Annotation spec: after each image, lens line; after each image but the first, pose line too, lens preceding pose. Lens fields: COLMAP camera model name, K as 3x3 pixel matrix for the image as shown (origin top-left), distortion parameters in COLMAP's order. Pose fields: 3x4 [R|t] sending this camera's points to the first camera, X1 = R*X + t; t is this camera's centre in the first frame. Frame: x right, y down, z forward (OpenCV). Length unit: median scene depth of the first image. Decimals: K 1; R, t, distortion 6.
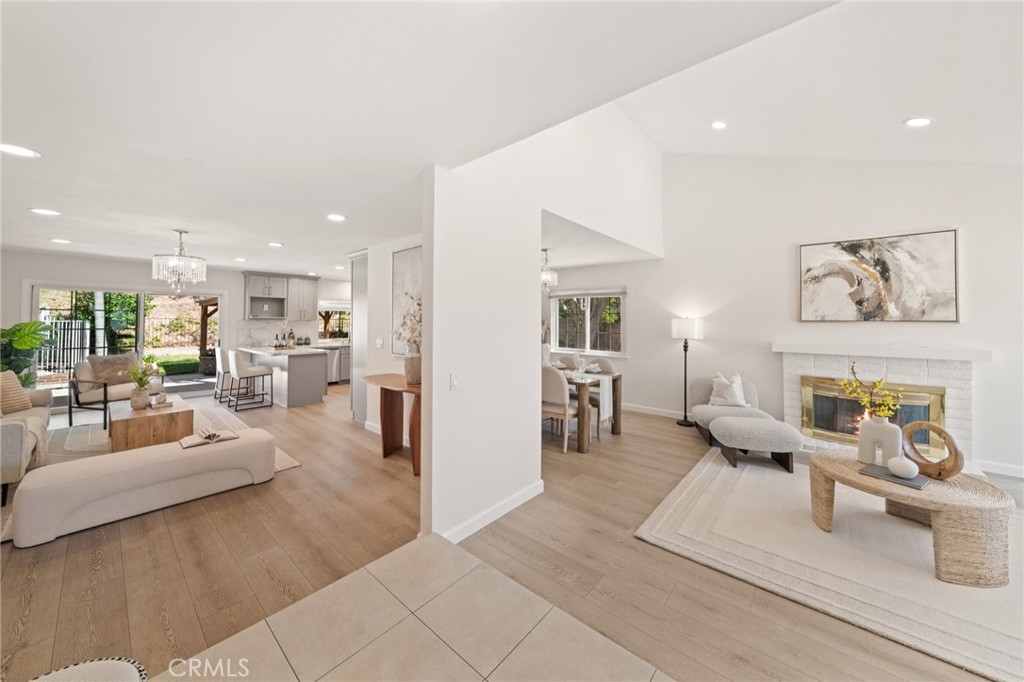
lens RADIAL K [[353.3, 0, 503.3], [0, 353.3, 313.3], [0, 0, 1]] dist [-0.007399, 0.000085]
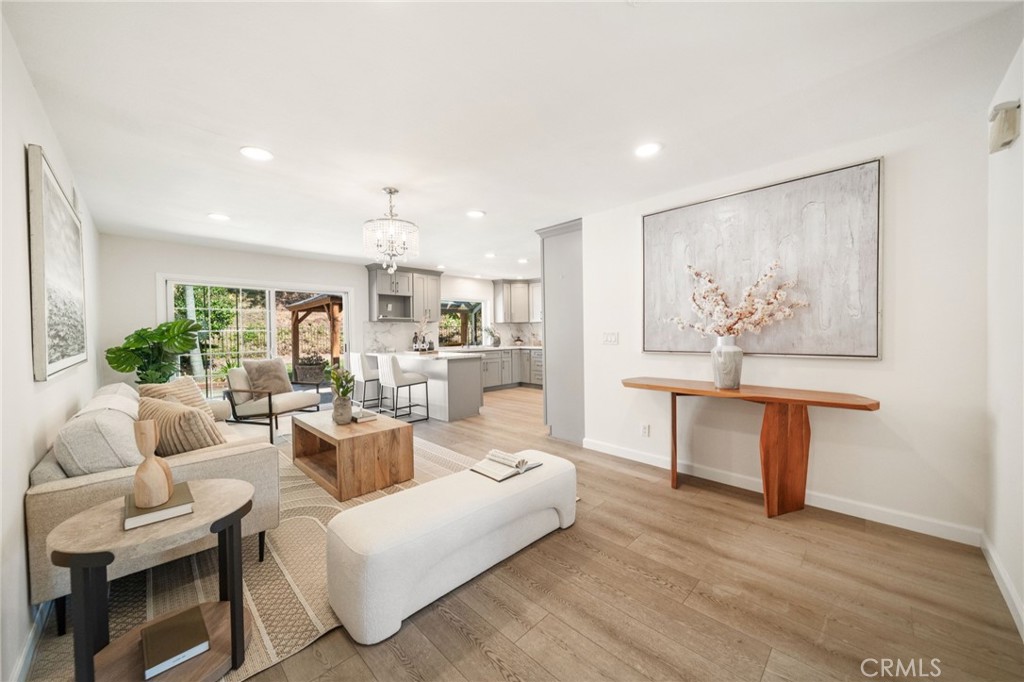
lens RADIAL K [[368.1, 0, 510.0], [0, 368.1, 338.9], [0, 0, 1]] dist [-0.006534, 0.000067]
pose [[0.997434, -0.014966, -0.070010, -0.575062], [0.017916, 0.998970, 0.041699, 0.052993], [0.069314, -0.042846, 0.996674, 0.204226]]
